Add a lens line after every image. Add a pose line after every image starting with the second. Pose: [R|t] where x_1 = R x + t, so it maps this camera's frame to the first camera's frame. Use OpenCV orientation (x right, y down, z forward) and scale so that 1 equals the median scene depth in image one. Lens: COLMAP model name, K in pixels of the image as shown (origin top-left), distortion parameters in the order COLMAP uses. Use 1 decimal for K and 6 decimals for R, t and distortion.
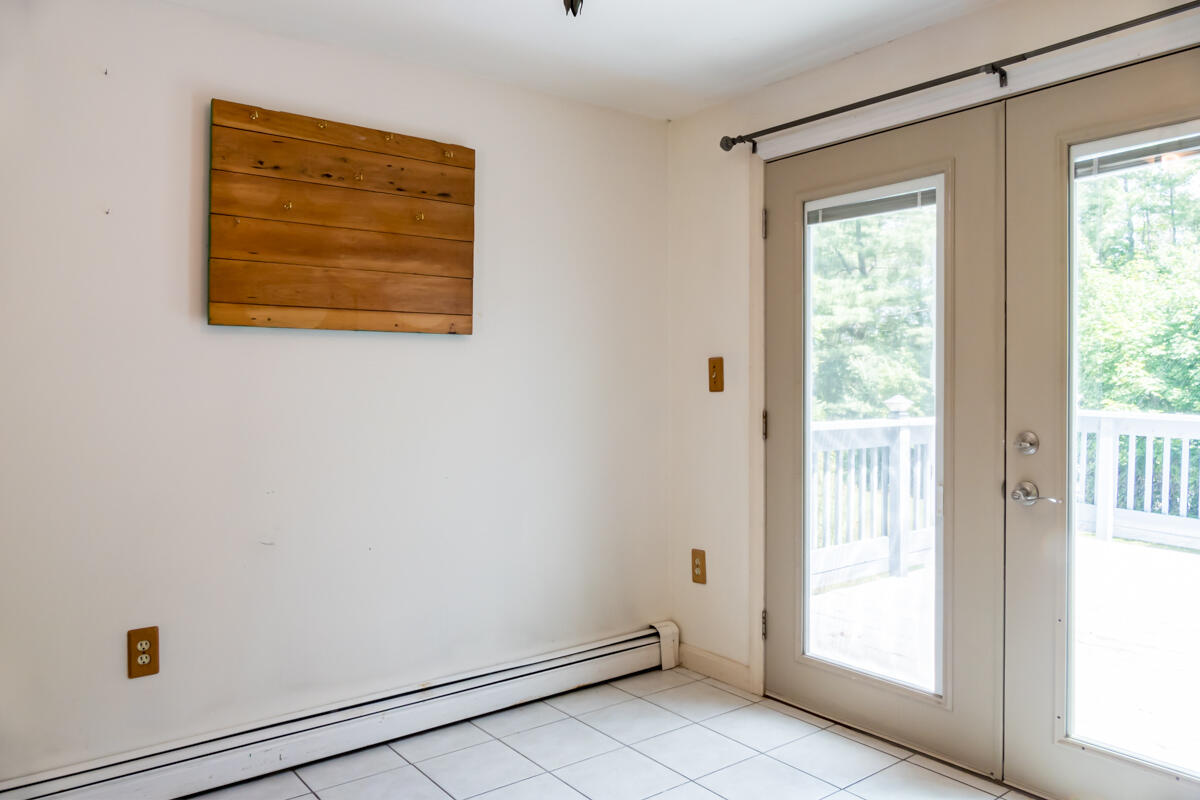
lens RADIAL K [[865.9, 0, 606.3], [0, 865.9, 403.6], [0, 0, 1]] dist [-0.022740, 0.005249]
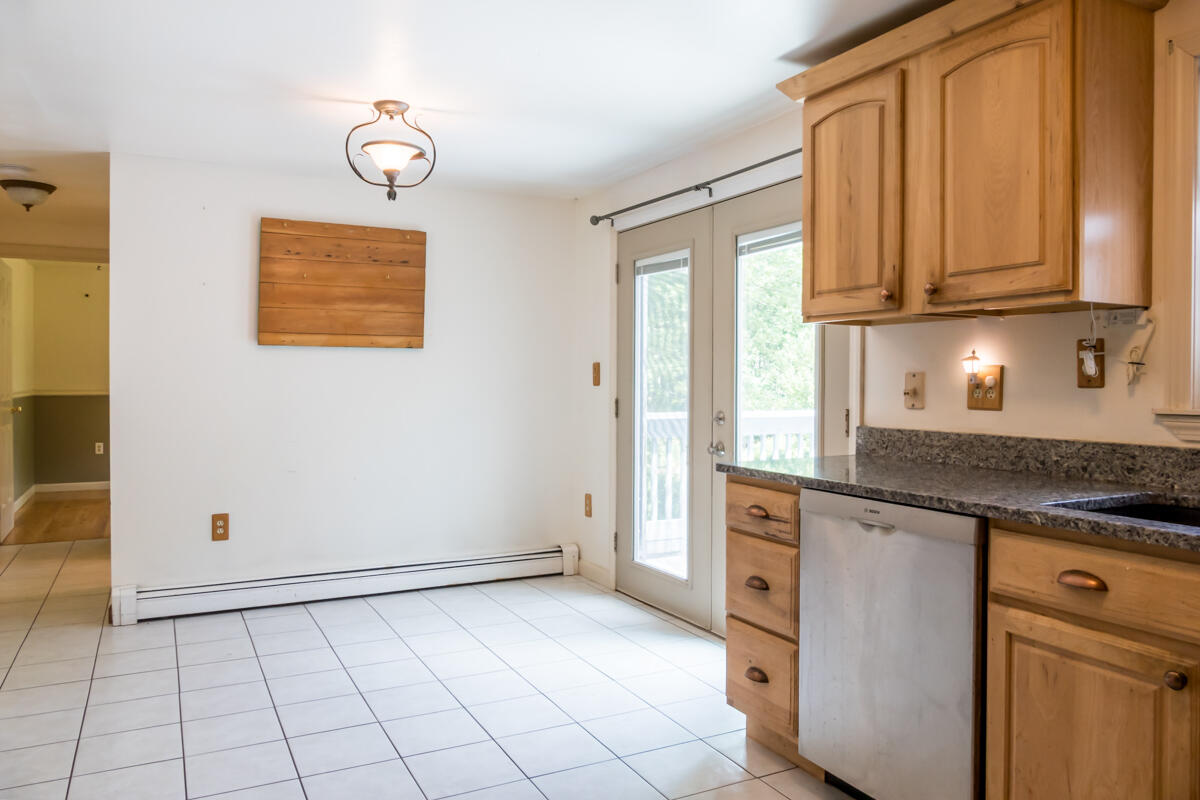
lens RADIAL K [[865.9, 0, 595.4], [0, 865.9, 390.9], [0, 0, 1]] dist [-0.022740, 0.005249]
pose [[0.984402, 0.009338, -0.175687, 0.456893], [-0.010828, 0.999913, -0.007521, 0.007584], [0.175602, 0.009306, 0.984417, -0.534501]]
